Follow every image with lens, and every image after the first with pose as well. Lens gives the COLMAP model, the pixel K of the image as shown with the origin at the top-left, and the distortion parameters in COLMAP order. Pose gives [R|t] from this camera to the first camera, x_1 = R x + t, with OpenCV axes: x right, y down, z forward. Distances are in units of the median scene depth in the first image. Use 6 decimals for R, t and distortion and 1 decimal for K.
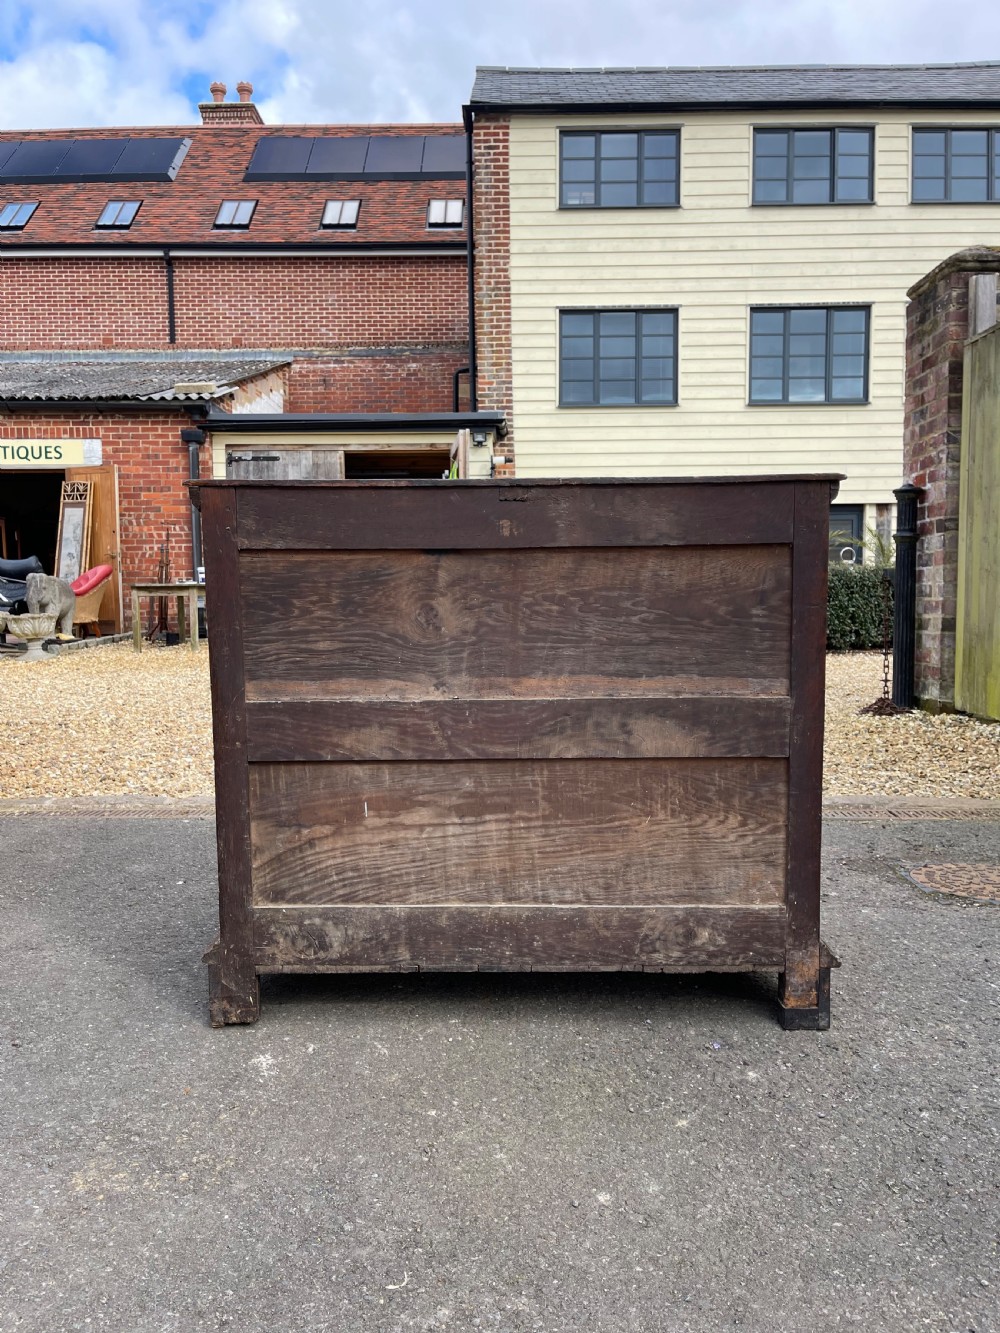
lens RADIAL K [[1017.0, 0, 495.8], [0, 1017.0, 680.9], [0, 0, 1]] dist [0.066520, -0.096253]
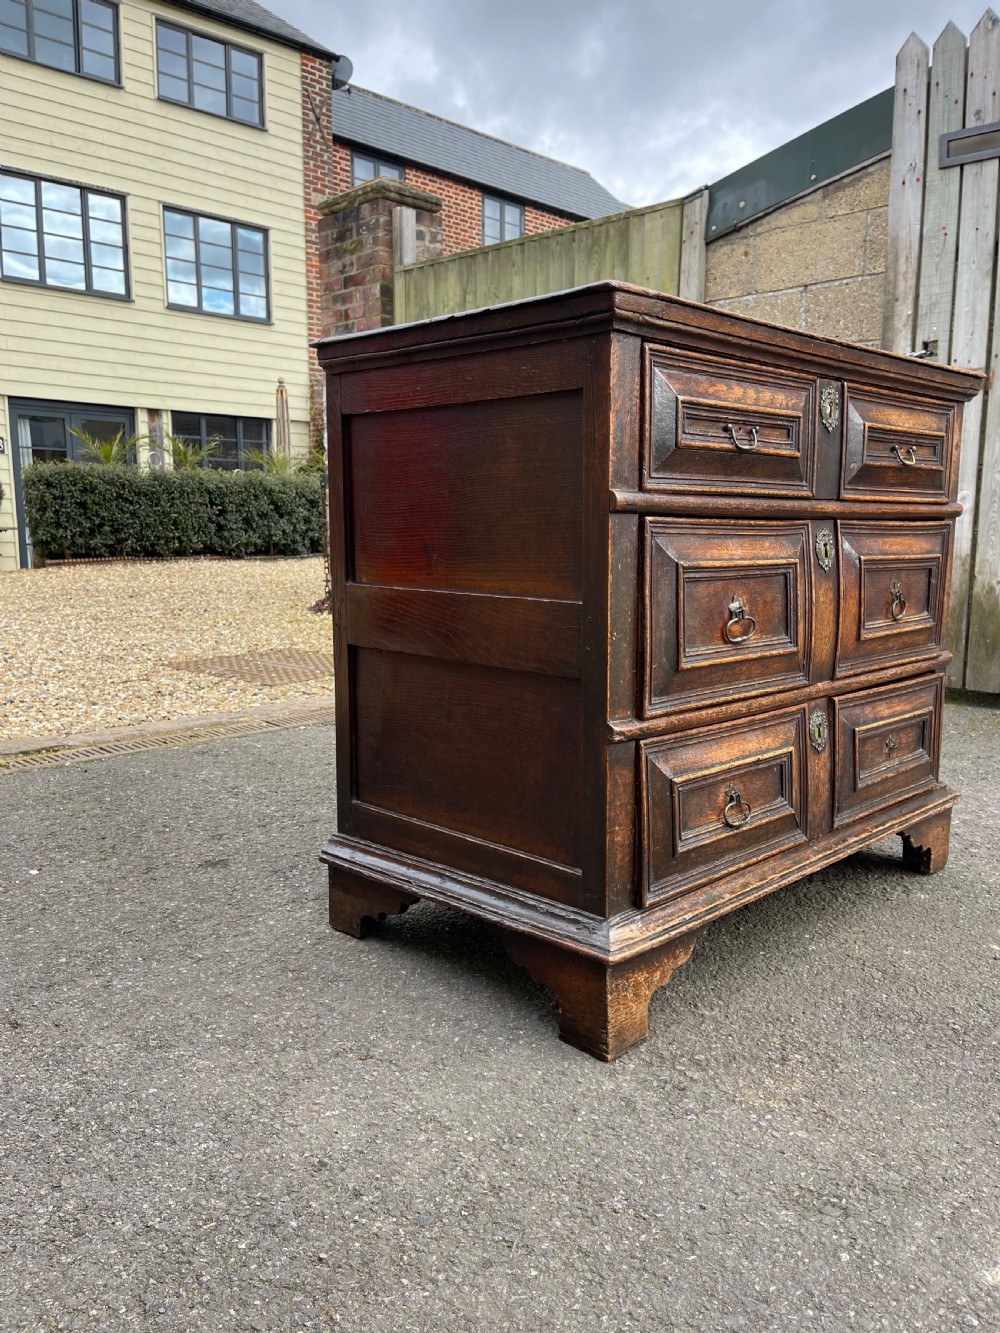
lens RADIAL K [[1020.9, 0, 513.6], [0, 1020.9, 673.6], [0, 0, 1]] dist [0.070299, -0.095331]
pose [[0.696510, -0.098931, 0.710695, -0.119263], [0.043007, 0.994425, 0.096278, 0.000544], [-0.716257, -0.036494, 0.696881, 0.053185]]
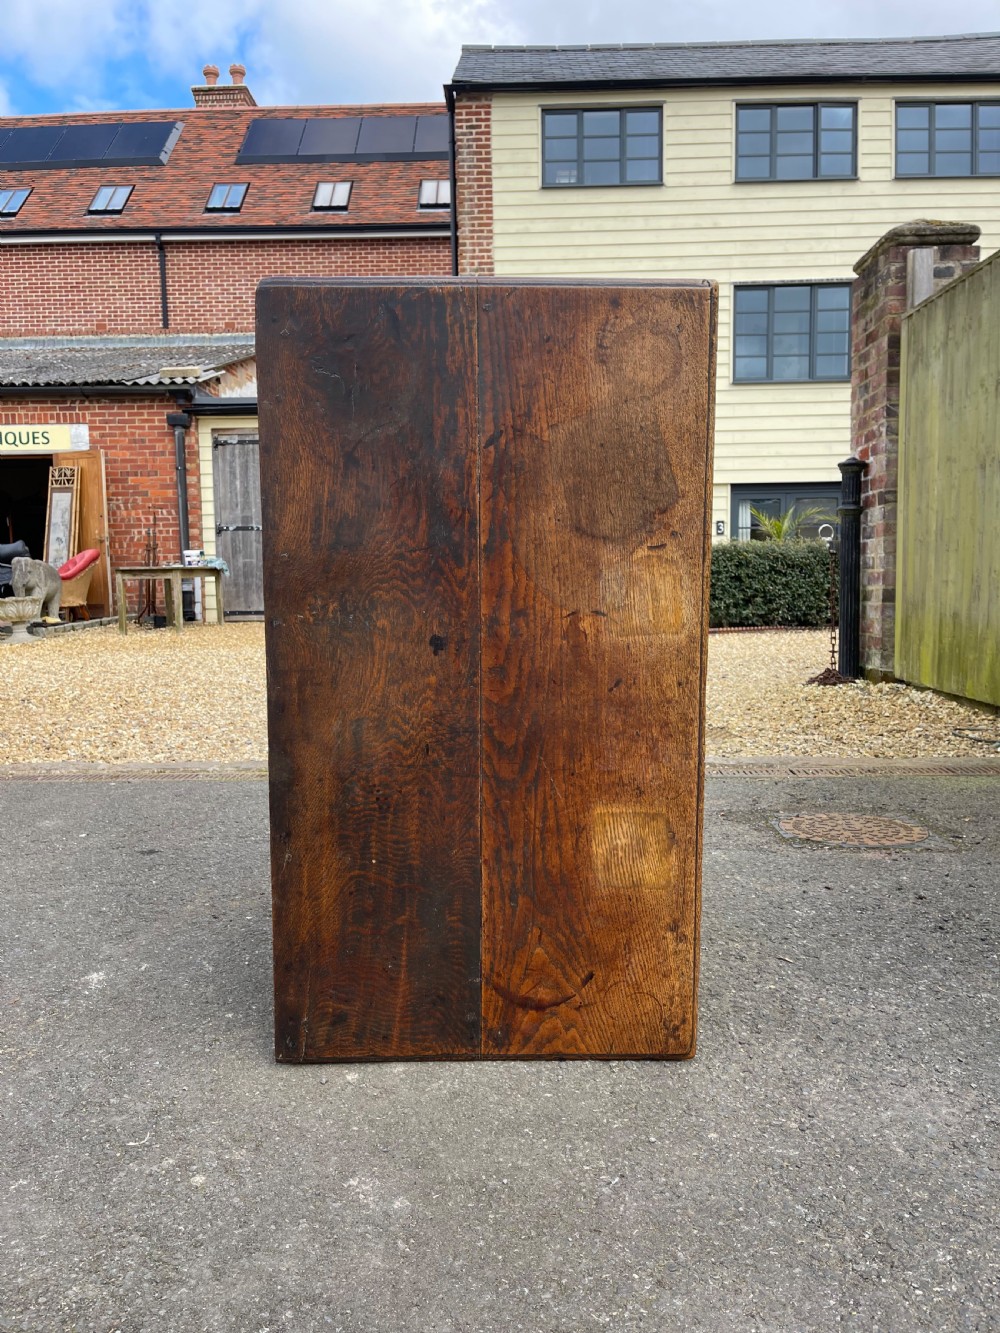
lens RADIAL K [[1017.0, 0, 502.0], [0, 1017.0, 687.9], [0, 0, 1]] dist [0.066520, -0.096253]
pose [[0.999932, -0.008454, -0.008027, 0.027855], [0.008623, 0.999737, 0.021272, 0.005390], [0.007845, -0.021339, 0.999742, -0.010990]]
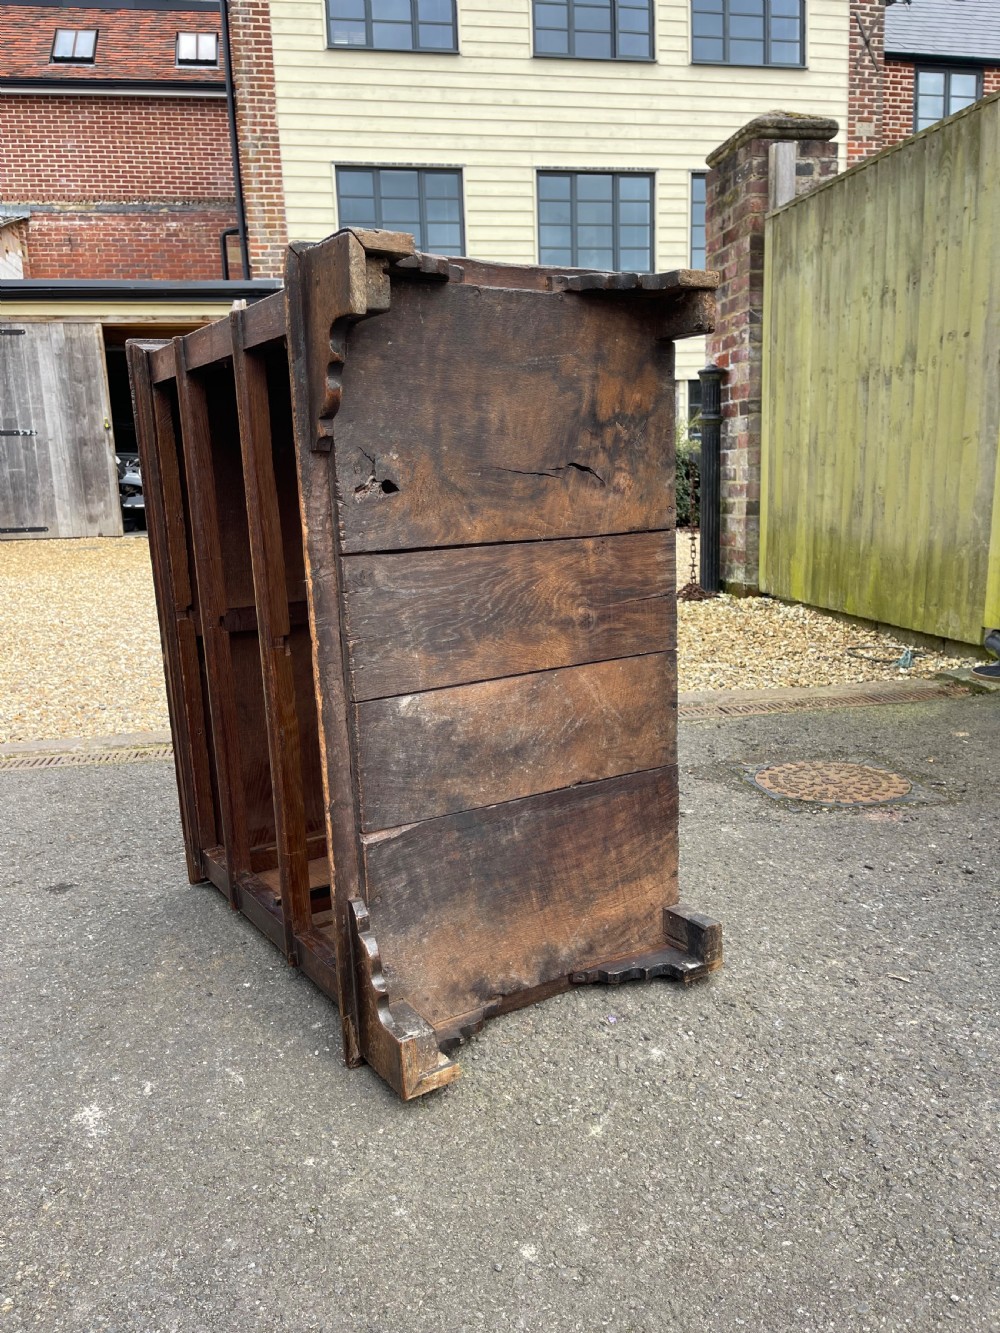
lens RADIAL K [[1017.0, 0, 502.6], [0, 1017.0, 684.7], [0, 0, 1]] dist [0.066520, -0.096253]
pose [[0.977823, -0.067418, 0.198283, -0.005462], [0.043400, 0.991447, 0.123079, -0.007524], [-0.204885, -0.111745, 0.972386, 0.021426]]
